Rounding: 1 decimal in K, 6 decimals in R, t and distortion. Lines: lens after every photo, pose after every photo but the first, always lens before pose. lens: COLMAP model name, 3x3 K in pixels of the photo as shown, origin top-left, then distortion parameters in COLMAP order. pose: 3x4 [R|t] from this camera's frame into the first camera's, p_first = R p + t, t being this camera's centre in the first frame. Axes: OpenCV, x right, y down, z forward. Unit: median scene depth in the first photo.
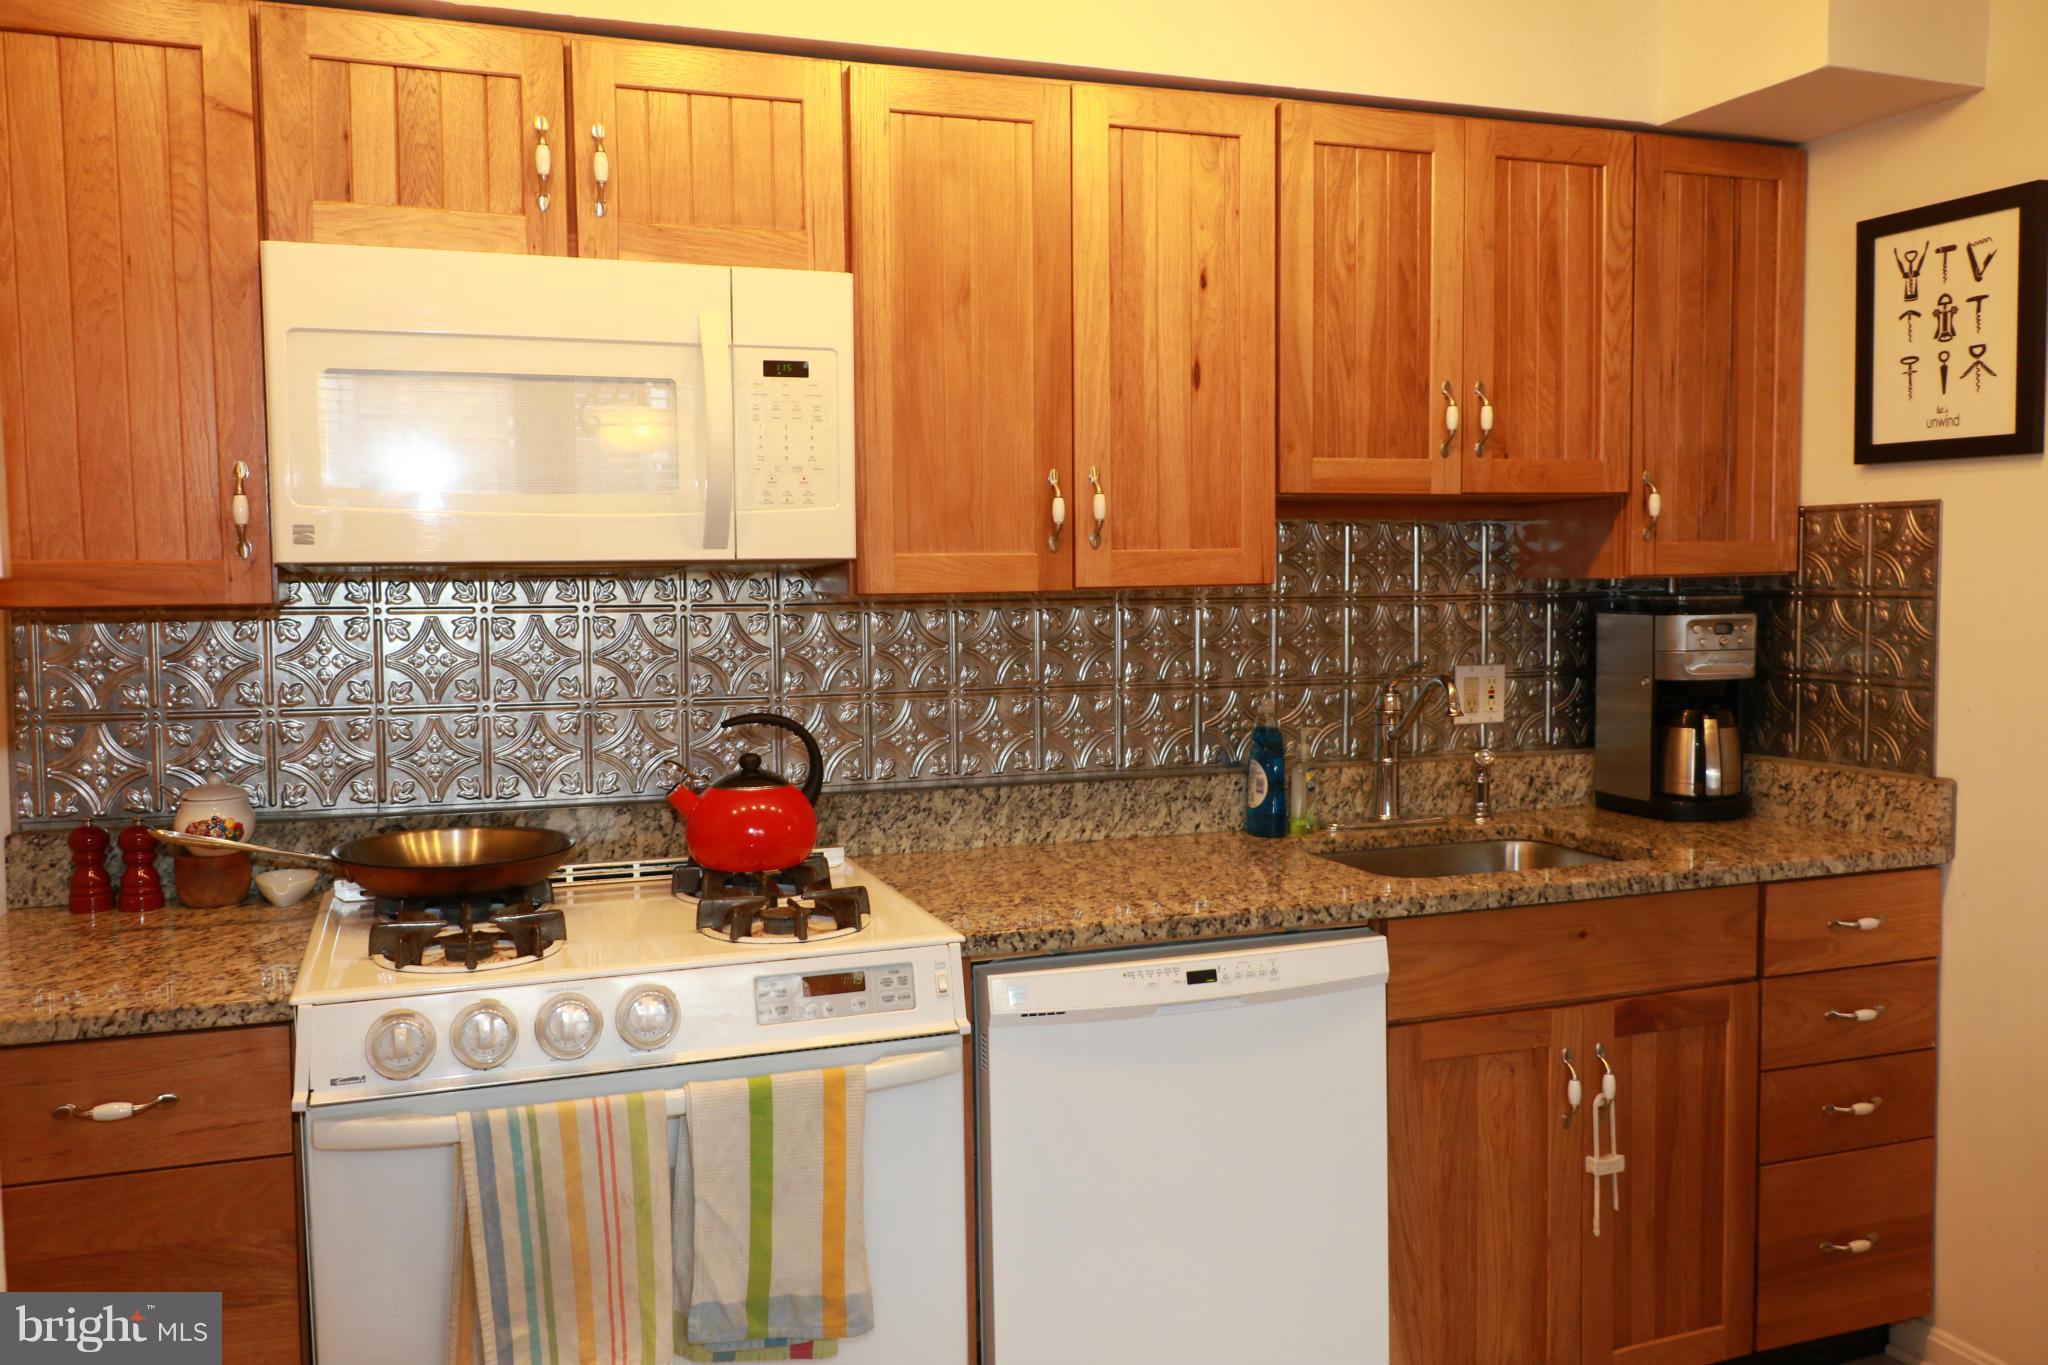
lens RADIAL K [[1606.6, 0, 1019.0], [0, 1606.6, 688.8], [0, 0, 1]] dist [-0.029250, 0.029637]
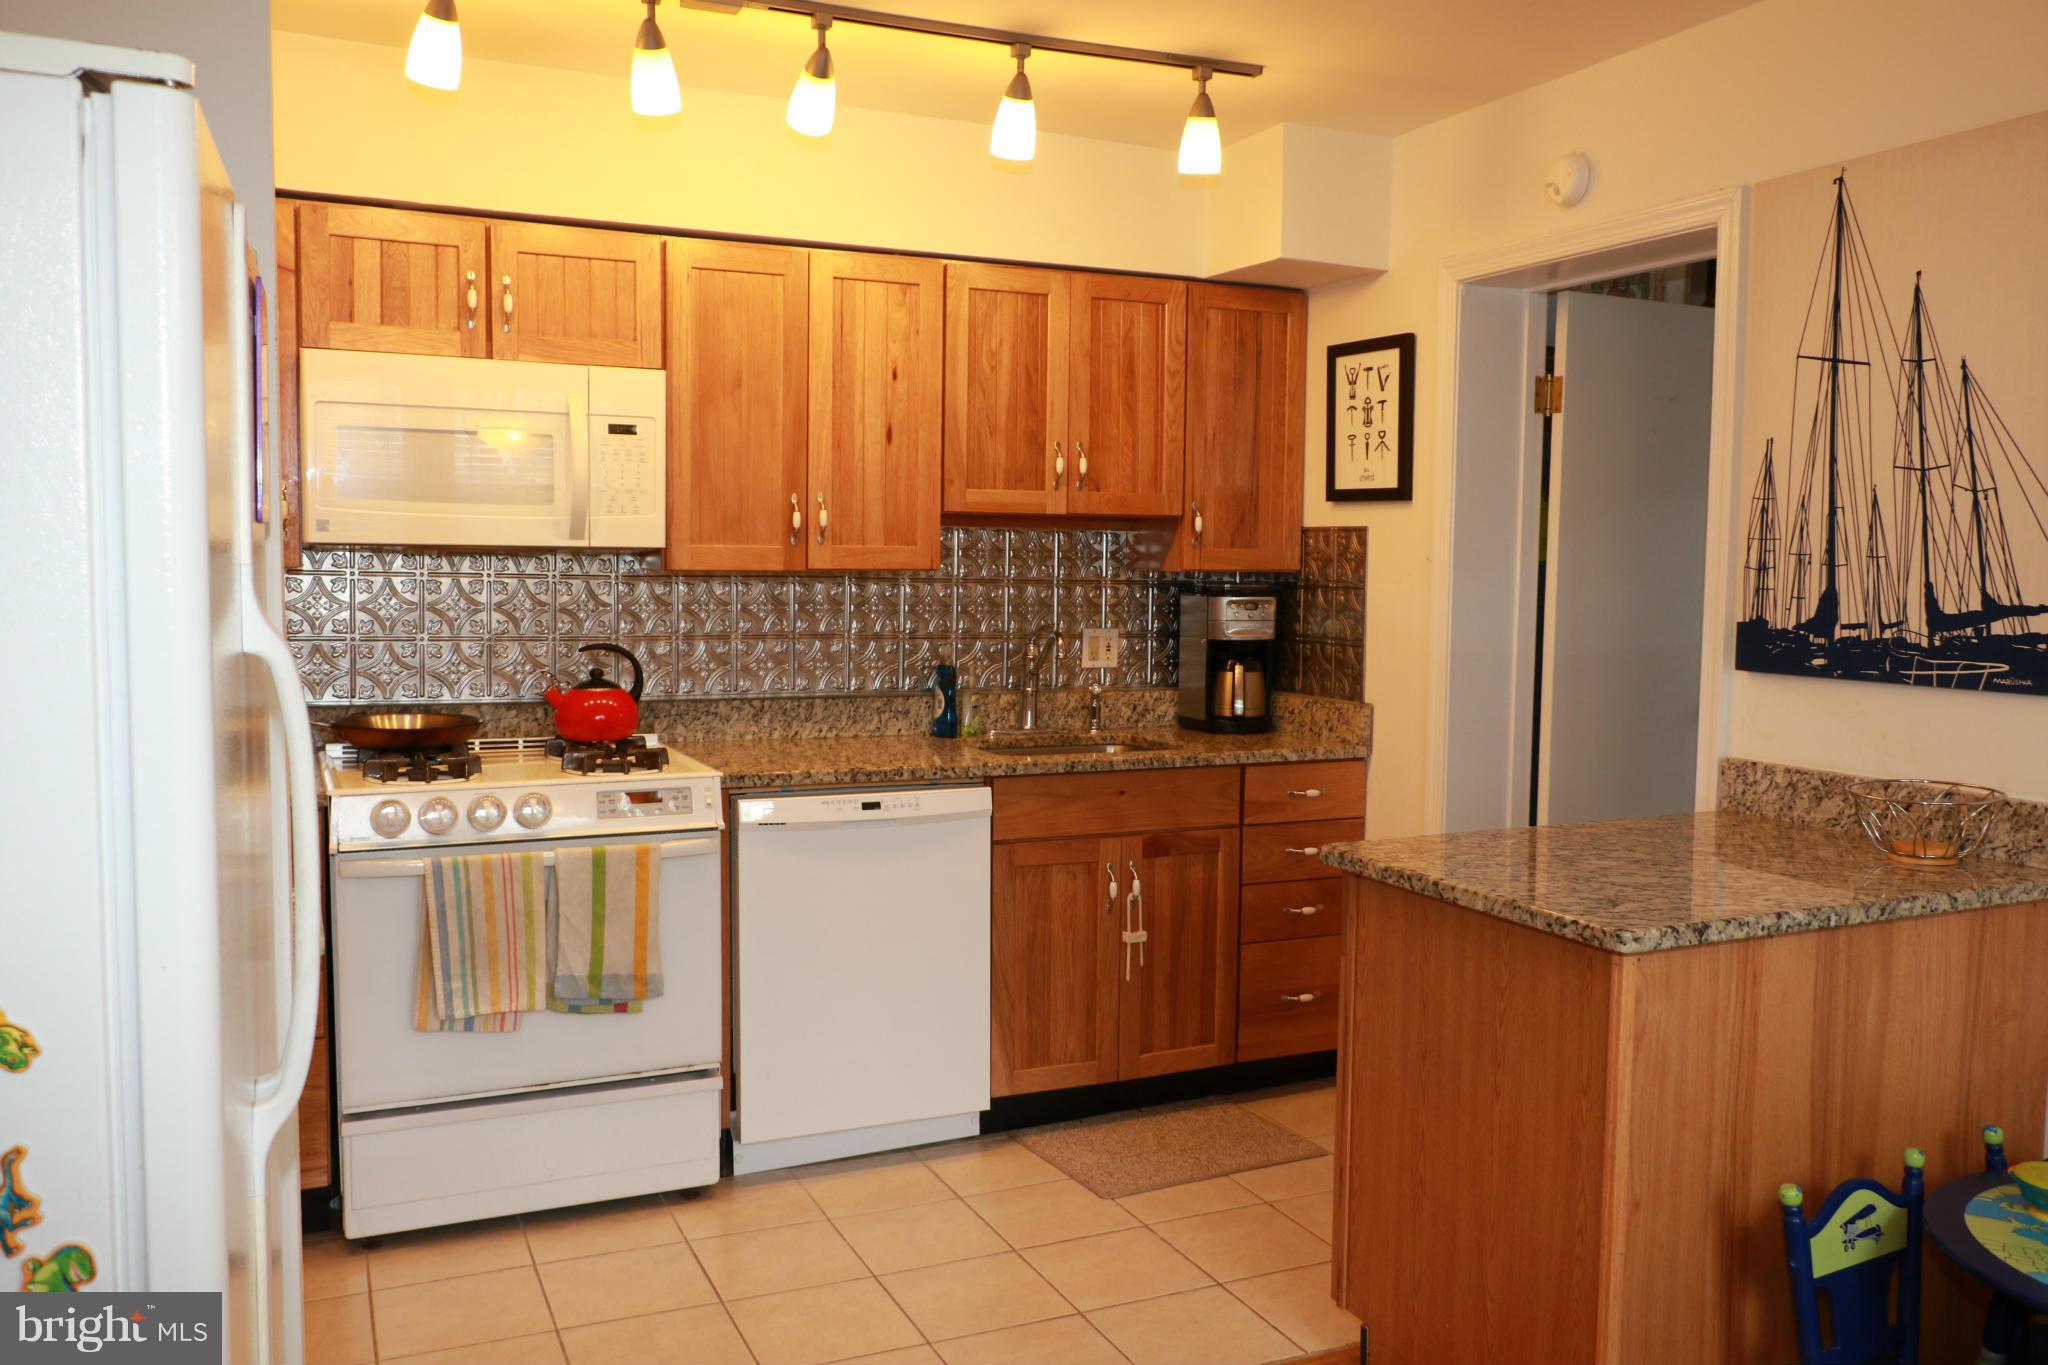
lens RADIAL K [[1606.6, 0, 1020.3], [0, 1606.6, 693.2], [0, 0, 1]] dist [-0.029250, 0.029637]
pose [[0.995765, 0.017251, 0.090307, 0.102465], [-0.018416, 0.999757, 0.012091, 0.035771], [-0.090076, -0.013703, 0.995841, -0.589163]]
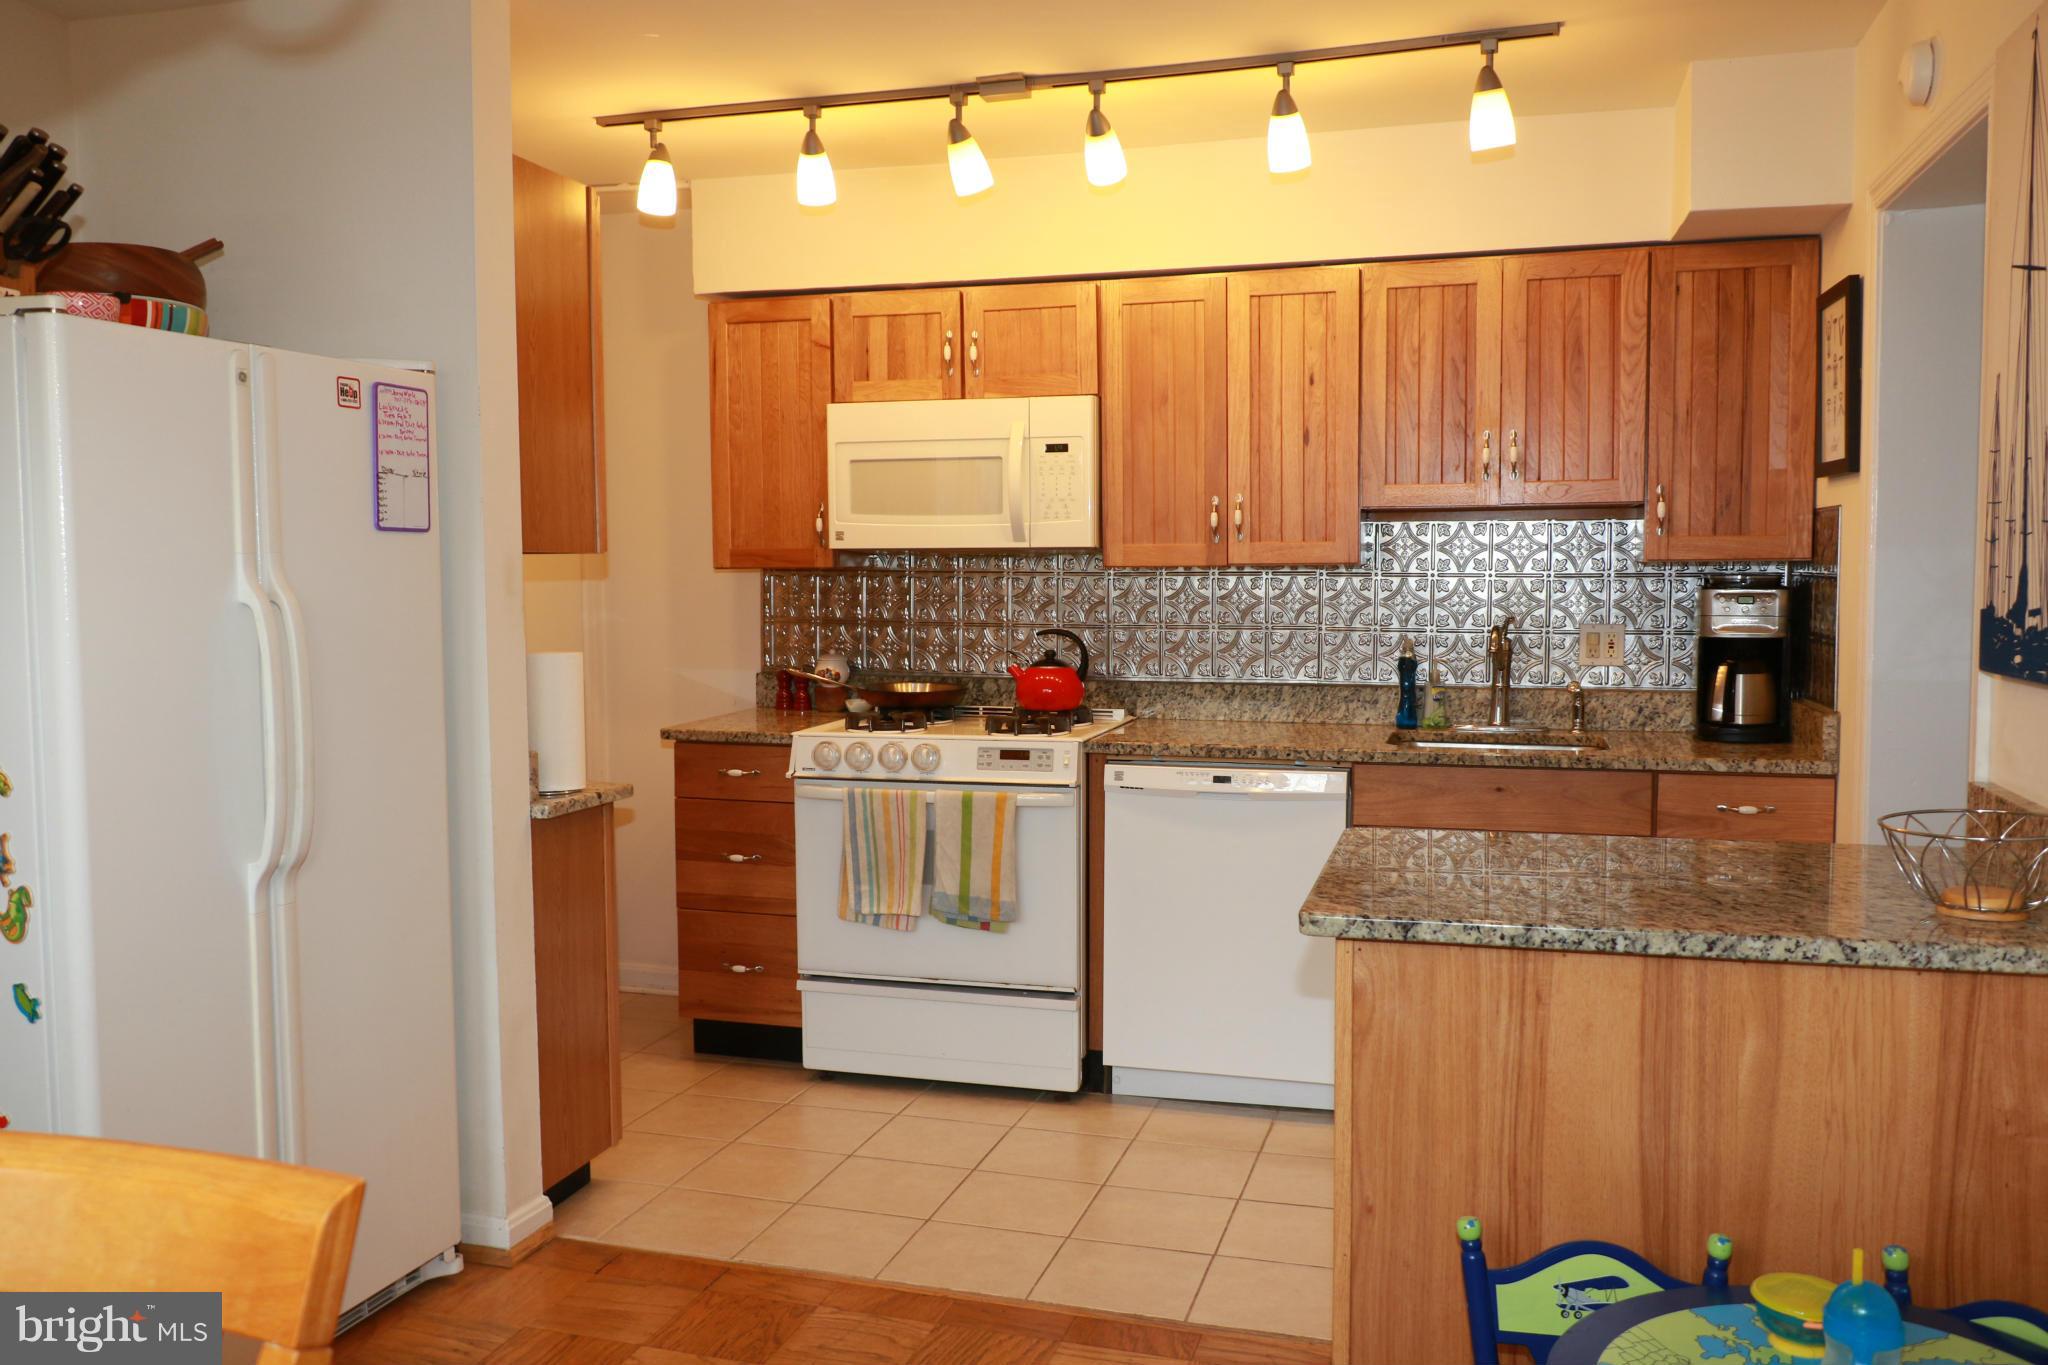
lens RADIAL K [[1606.6, 0, 1018.0], [0, 1606.6, 689.9], [0, 0, 1]] dist [-0.029250, 0.029637]
pose [[0.811246, 0.054179, -0.582190, 0.866353], [-0.047113, 0.998517, 0.027274, 0.035711], [0.582804, 0.005303, 0.812595, -0.536650]]
